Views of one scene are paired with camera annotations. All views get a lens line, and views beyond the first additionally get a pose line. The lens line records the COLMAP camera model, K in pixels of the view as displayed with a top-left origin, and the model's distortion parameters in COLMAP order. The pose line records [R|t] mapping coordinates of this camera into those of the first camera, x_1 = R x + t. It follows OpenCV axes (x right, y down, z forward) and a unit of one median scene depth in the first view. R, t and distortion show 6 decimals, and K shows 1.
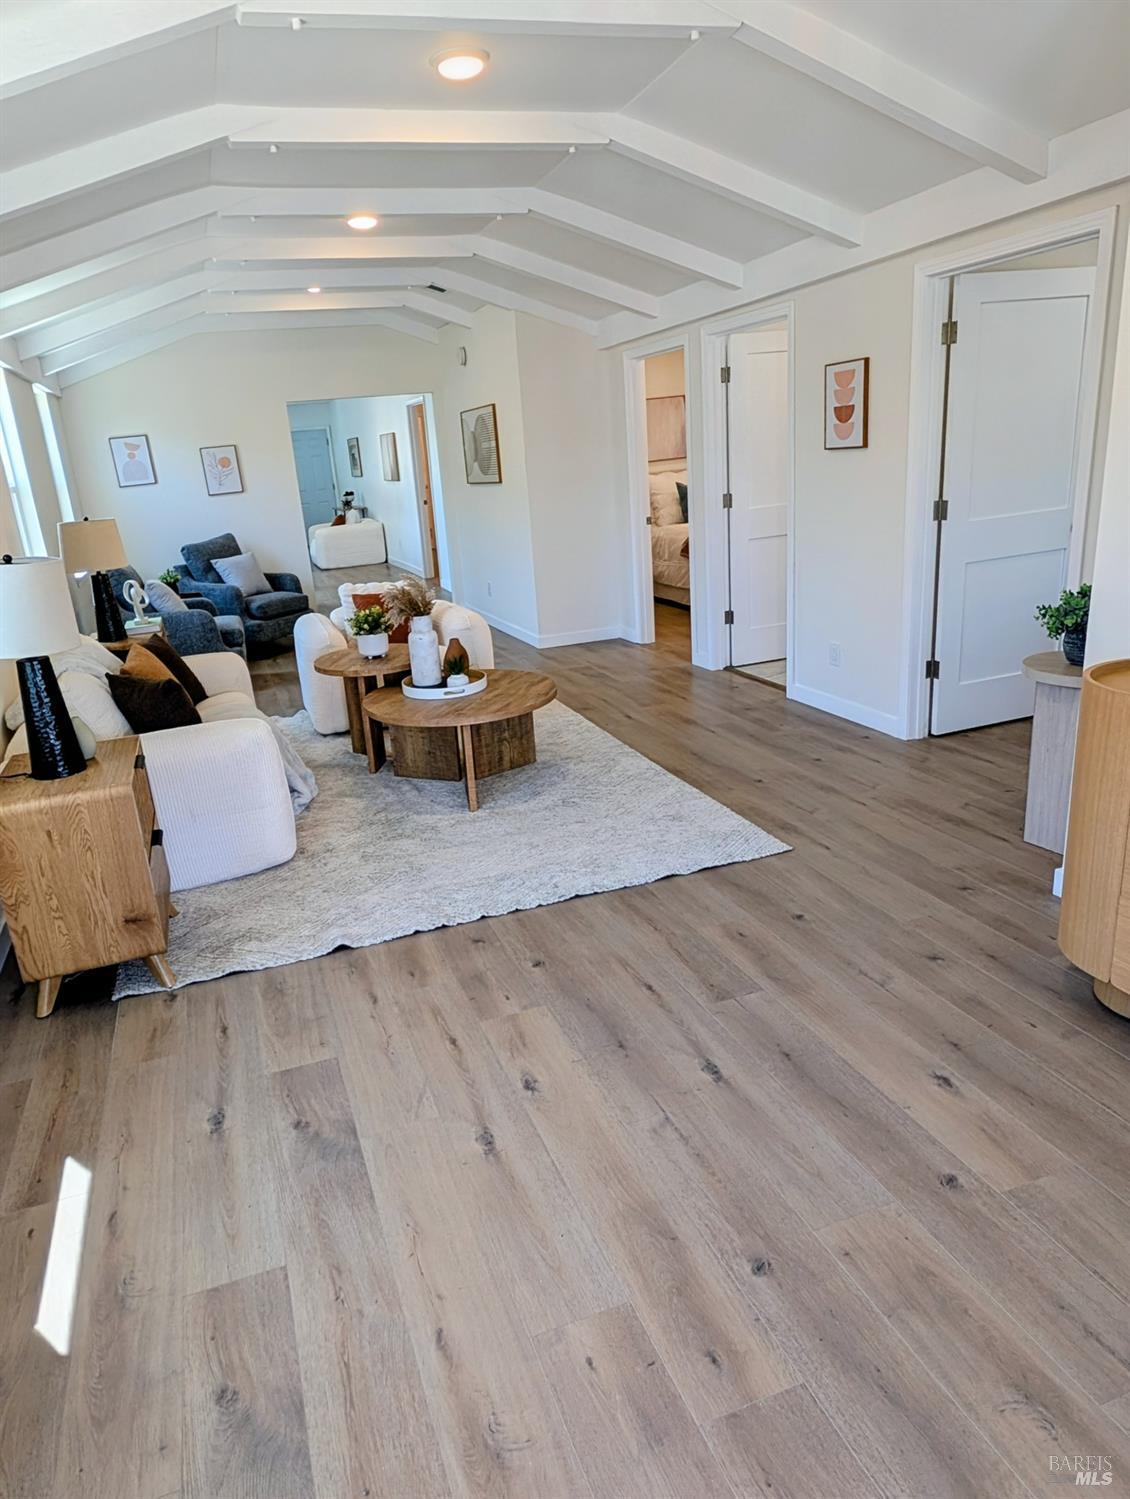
lens RADIAL K [[973.1, 0, 563.0], [0, 973.1, 750.5], [0, 0, 1]] dist [-0.008079, -0.000791]
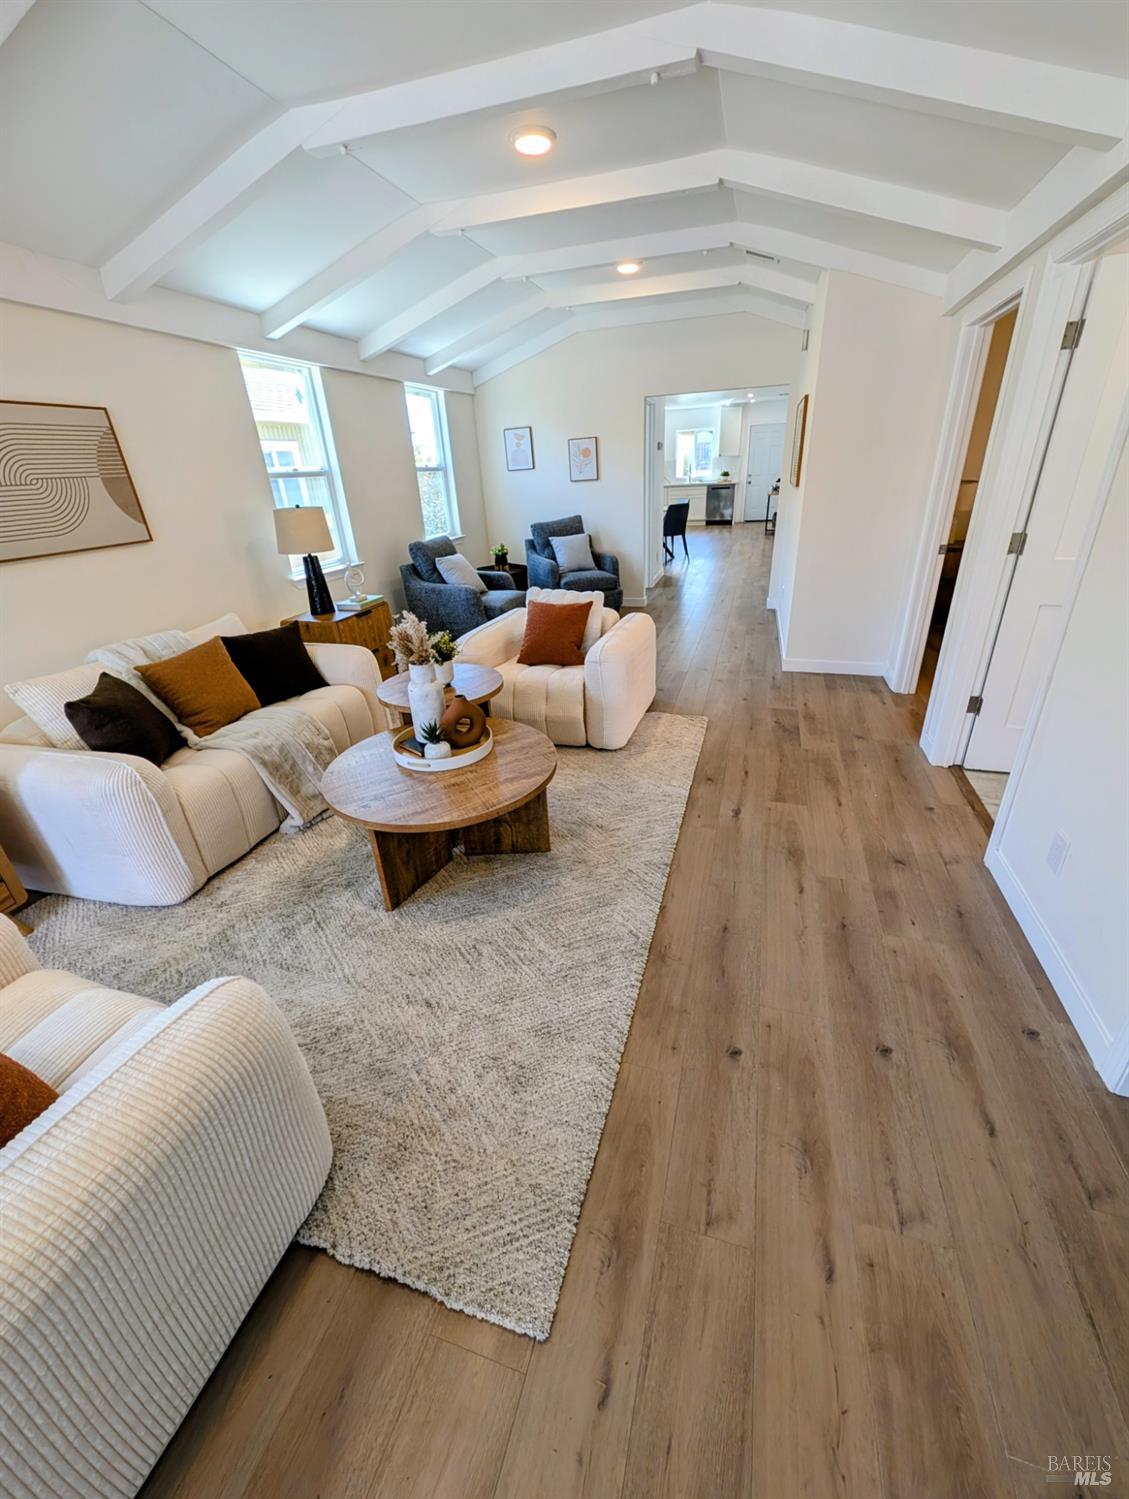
lens RADIAL K [[618.9, 0, 561.5], [0, 618.9, 752.4], [0, 0, 1]] dist [0.003206, 0.000876]
pose [[0.791813, 0.292798, -0.536005, 0.229605], [-0.196222, 0.953027, 0.230731, -0.185647], [0.578384, -0.077520, 0.812073, 0.541529]]
